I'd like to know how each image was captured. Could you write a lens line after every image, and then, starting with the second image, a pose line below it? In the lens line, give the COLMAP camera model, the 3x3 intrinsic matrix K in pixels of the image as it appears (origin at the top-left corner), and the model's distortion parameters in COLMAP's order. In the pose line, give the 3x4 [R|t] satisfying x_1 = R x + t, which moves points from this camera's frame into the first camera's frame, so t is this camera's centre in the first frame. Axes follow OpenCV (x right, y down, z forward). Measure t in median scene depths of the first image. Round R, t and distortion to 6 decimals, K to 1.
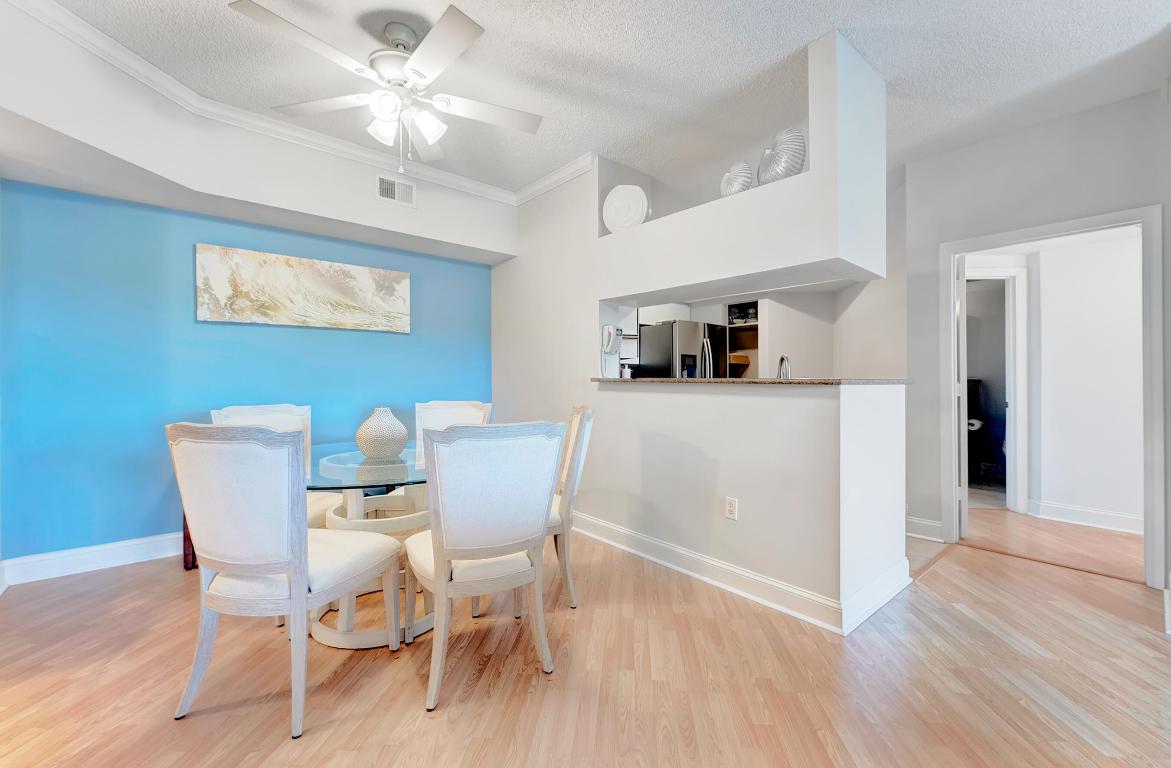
lens RADIAL K [[473.8, 0, 595.6], [0, 473.8, 381.3], [0, 0, 1]] dist [-0.000055, 0.000107]
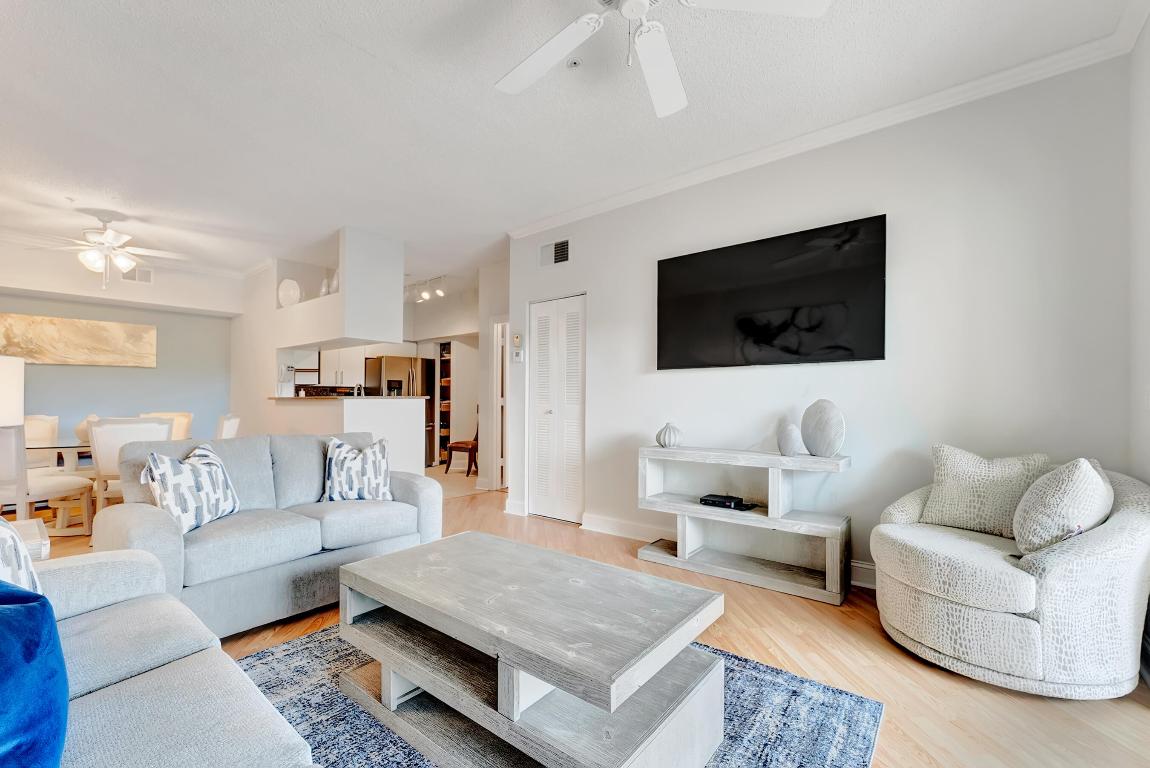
lens RADIAL K [[478.9, 0, 570.6], [0, 478.9, 389.8], [0, 0, 1]] dist [-0.008858, 0.000091]
pose [[0.983322, -0.010118, 0.181592, 0.640557], [0.014095, 0.999688, -0.020625, 0.014228], [-0.181326, 0.022841, 0.983158, -0.707645]]
